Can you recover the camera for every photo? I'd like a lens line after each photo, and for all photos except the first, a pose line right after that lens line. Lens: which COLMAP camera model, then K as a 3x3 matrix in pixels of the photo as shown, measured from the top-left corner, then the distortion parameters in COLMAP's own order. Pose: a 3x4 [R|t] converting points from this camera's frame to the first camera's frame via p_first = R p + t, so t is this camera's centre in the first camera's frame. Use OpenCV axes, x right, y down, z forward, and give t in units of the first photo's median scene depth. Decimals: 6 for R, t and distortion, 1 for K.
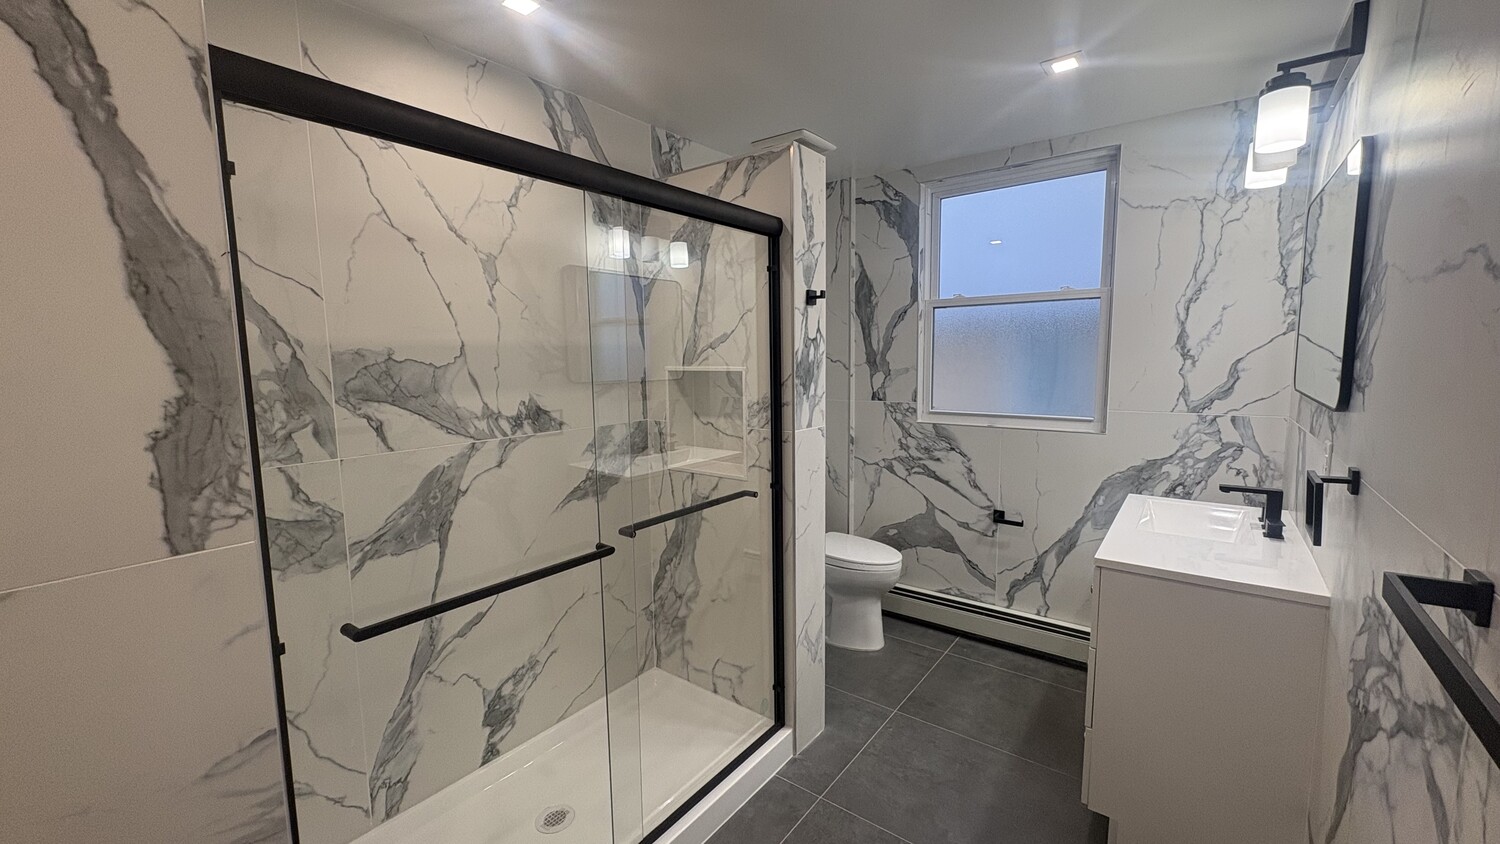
lens RADIAL K [[594.7, 0, 749.1], [0, 594.7, 423.4], [0, 0, 1]] dist [-0.002601, -0.000042]
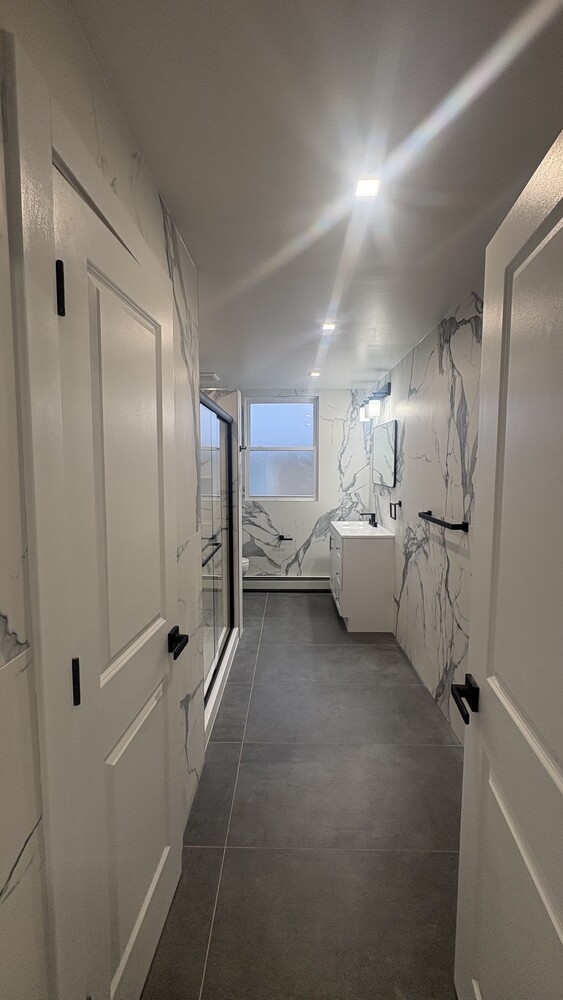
lens RADIAL K [[396.5, 0, 283.8], [0, 396.5, 500.6], [0, 0, 1]] dist [-0.002601, -0.000042]
pose [[0.801163, -0.036855, 0.597311, -0.590540], [0.056181, 0.998326, -0.013757, 0.030927], [-0.595804, 0.044579, 0.801892, -0.340875]]
